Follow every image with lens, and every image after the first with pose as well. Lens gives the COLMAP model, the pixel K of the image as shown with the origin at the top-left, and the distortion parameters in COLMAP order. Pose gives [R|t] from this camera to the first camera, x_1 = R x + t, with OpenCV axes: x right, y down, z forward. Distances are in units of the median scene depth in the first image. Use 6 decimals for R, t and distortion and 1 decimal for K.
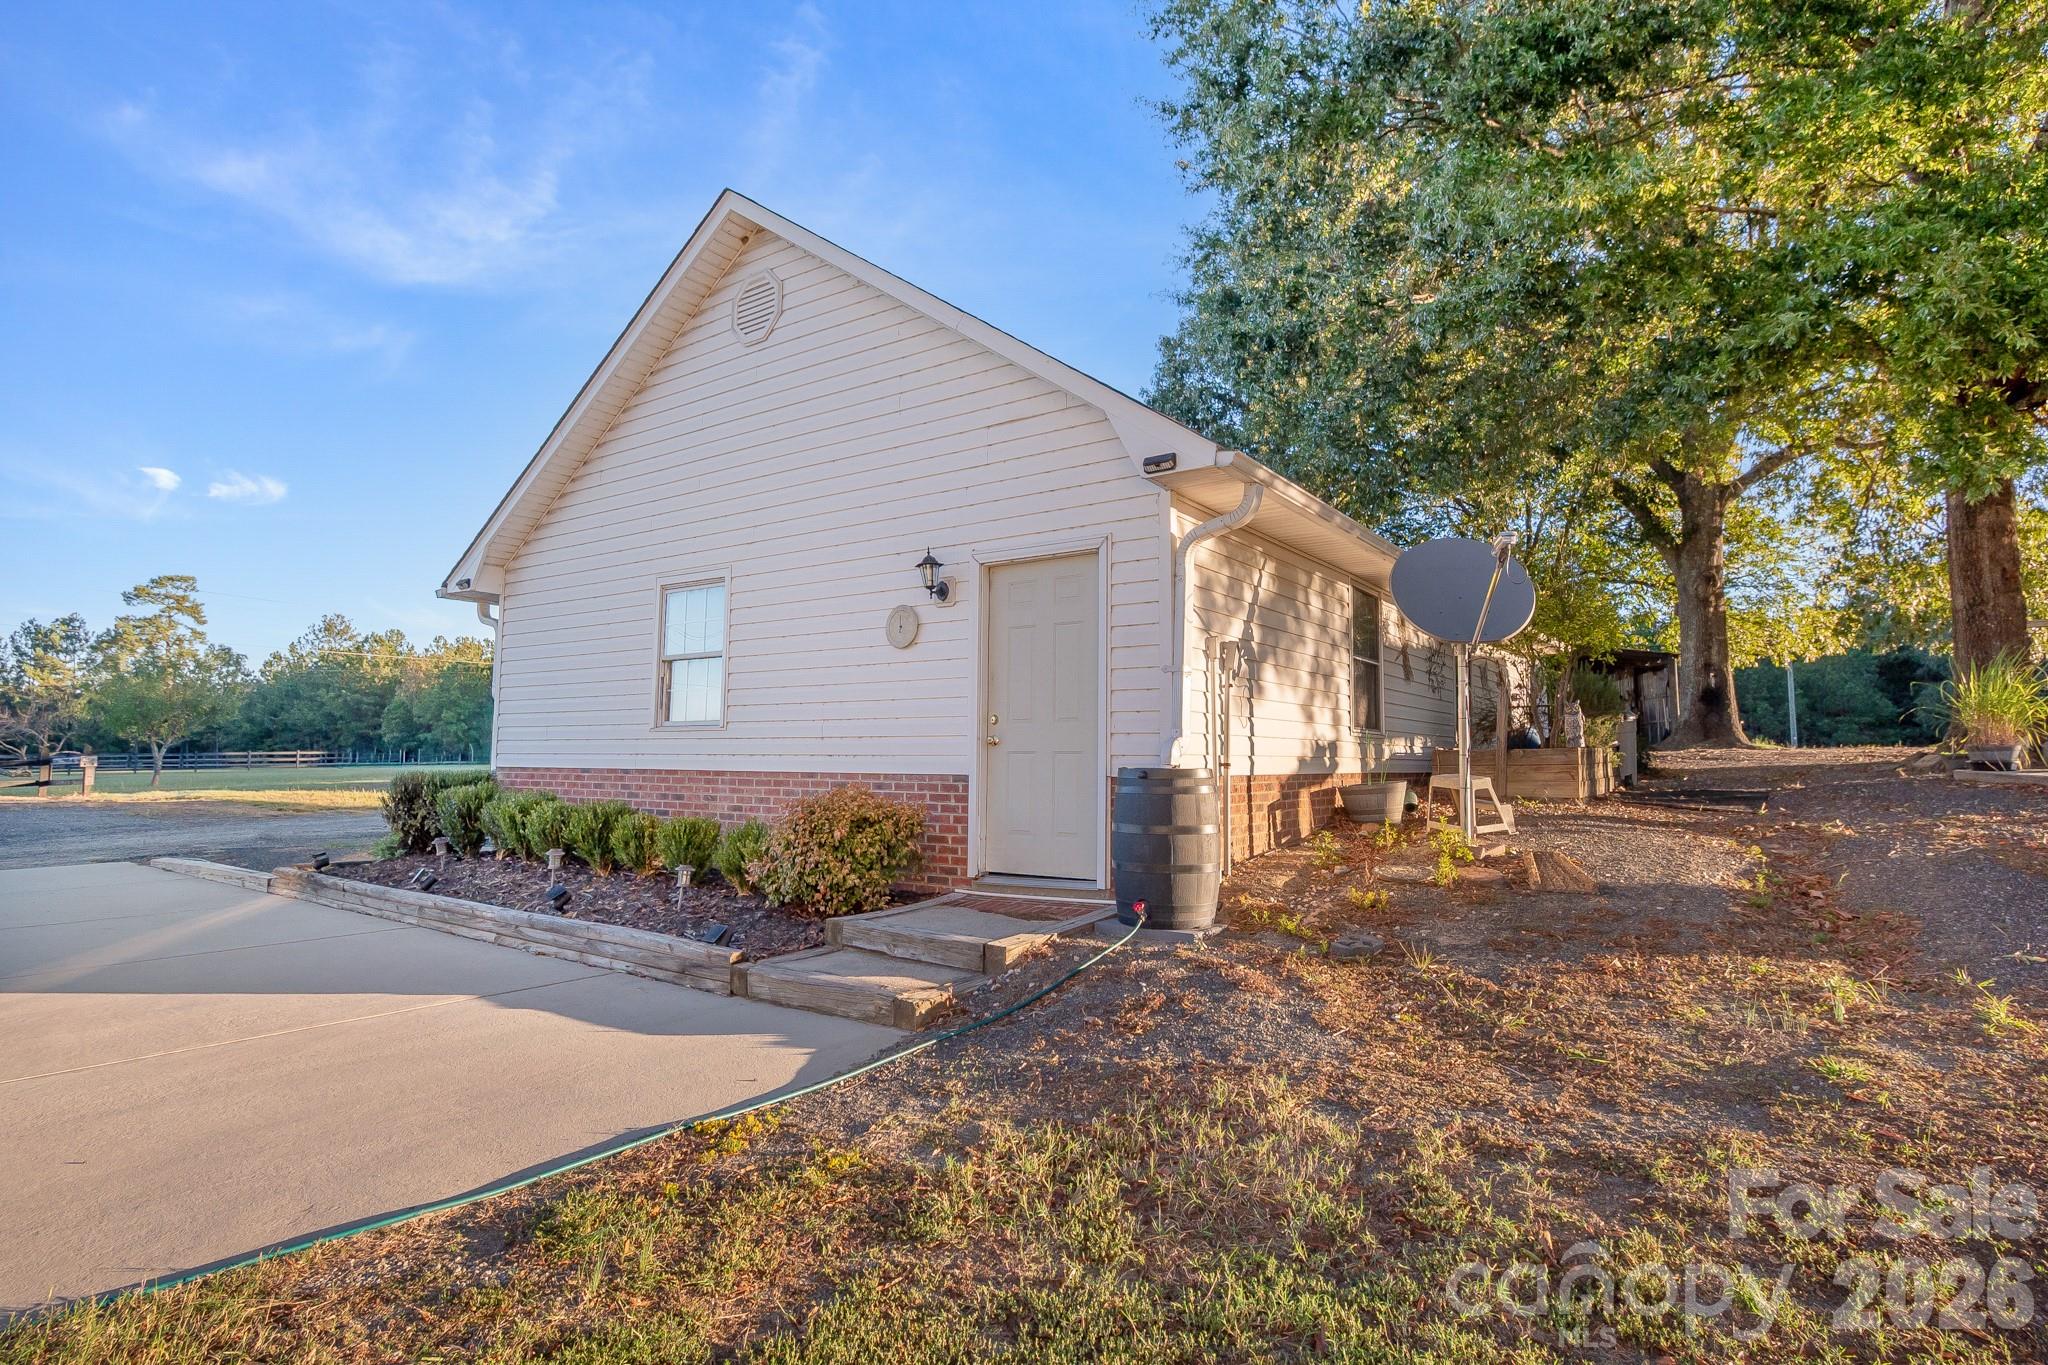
lens RADIAL K [[1083.2, 0, 1017.2], [0, 1083.2, 682.6], [0, 0, 1]] dist [-0.001671, -0.000126]
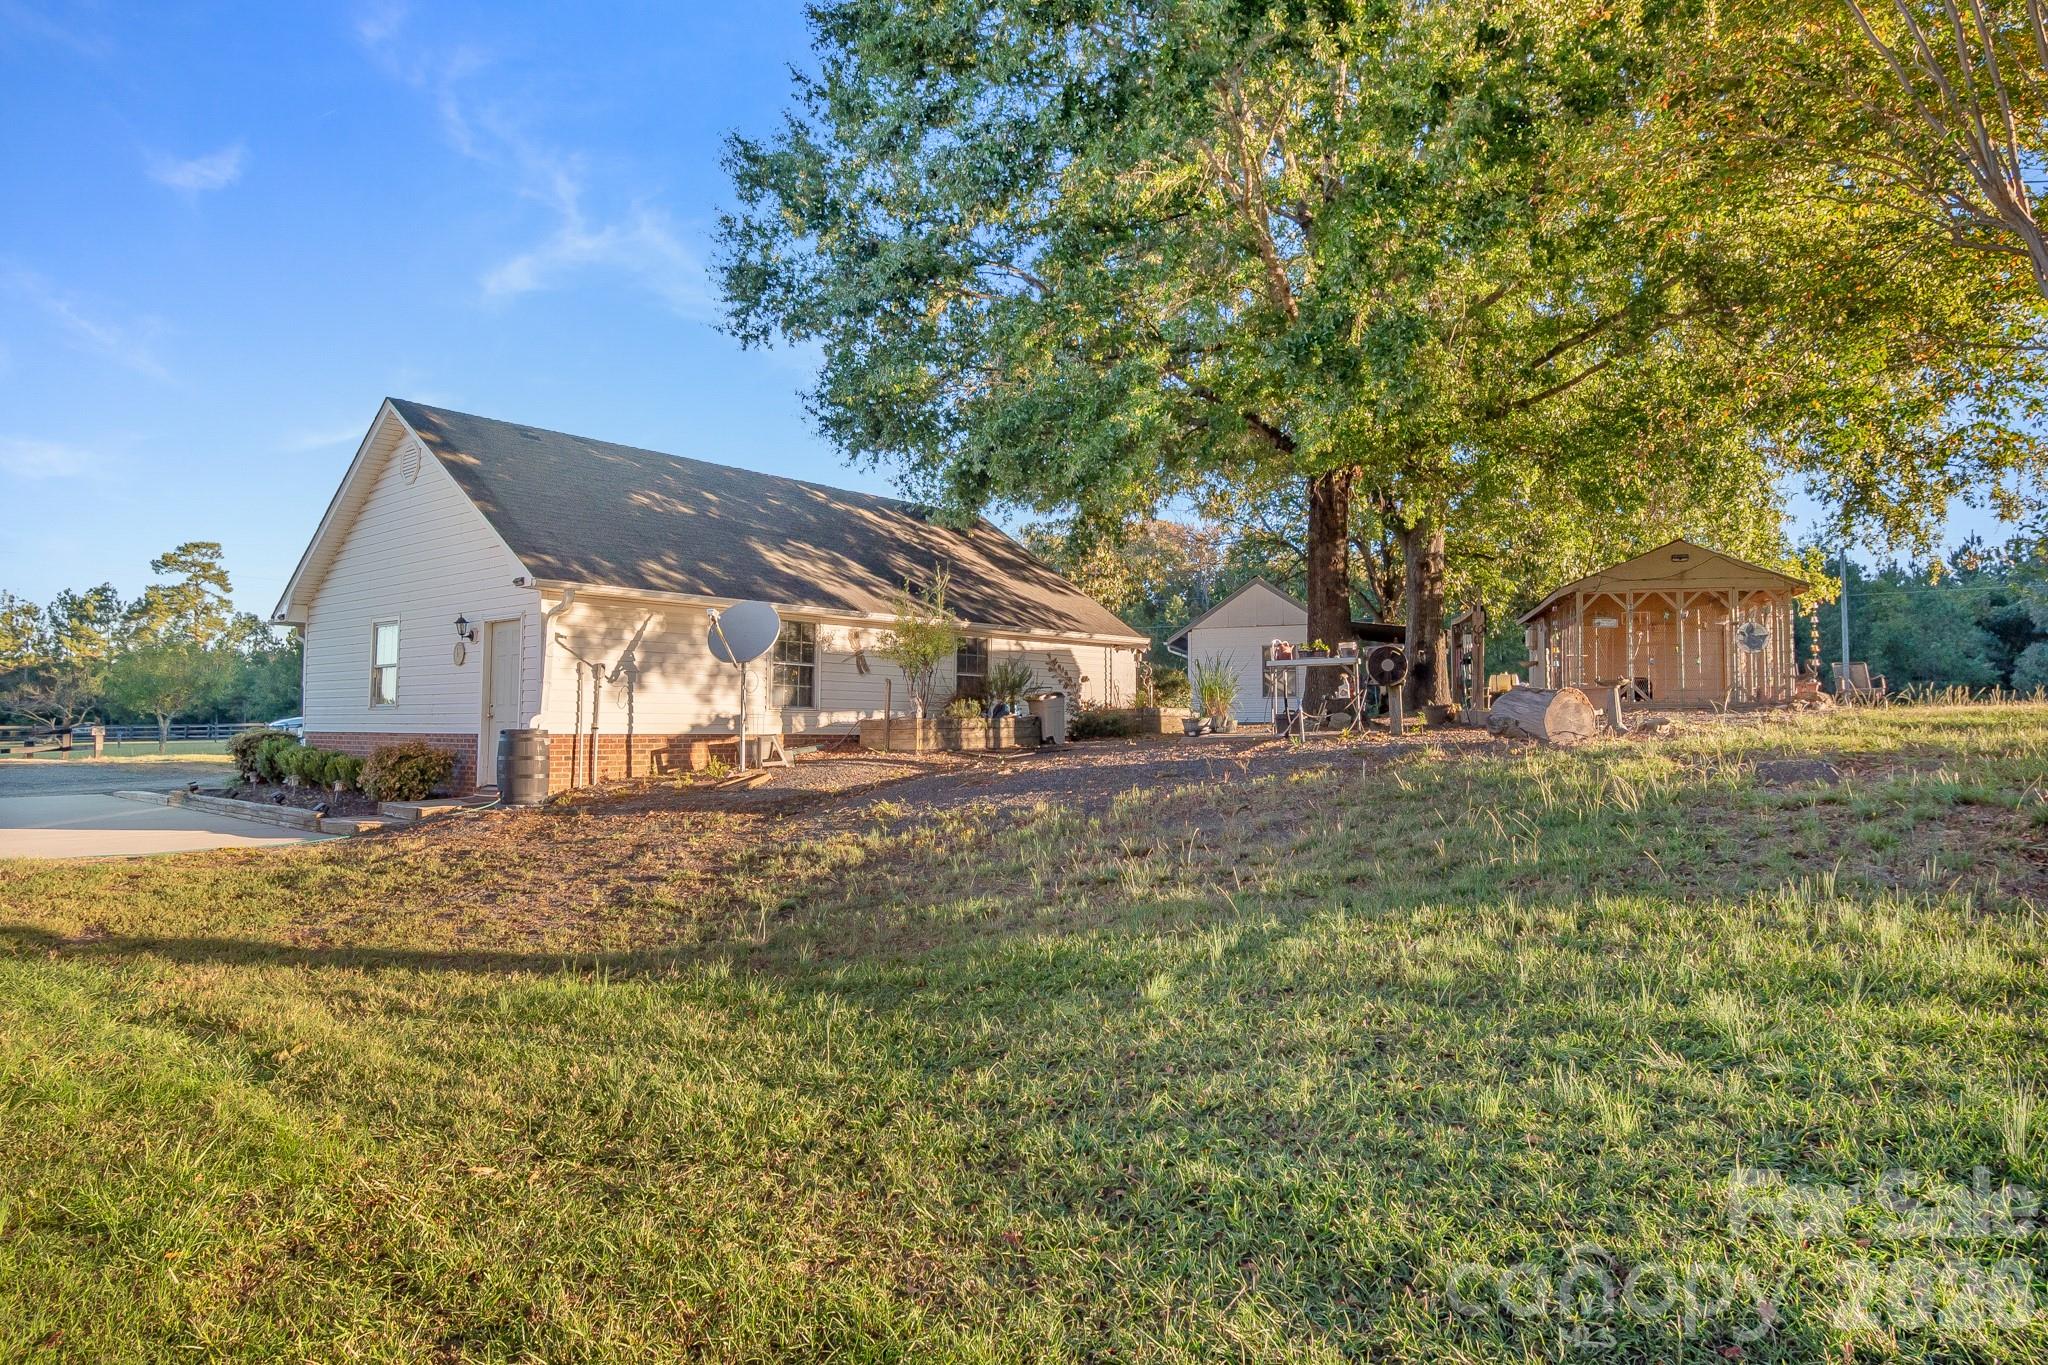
lens RADIAL K [[1311.5, 0, 1033.6], [0, 1311.5, 684.3], [0, 0, 1]] dist [-0.005861, 0.005859]
pose [[0.994090, -0.004965, -0.108441, 0.295331], [0.008790, 0.999355, 0.034829, -0.018330], [0.108198, -0.035576, 0.993493, -0.295851]]
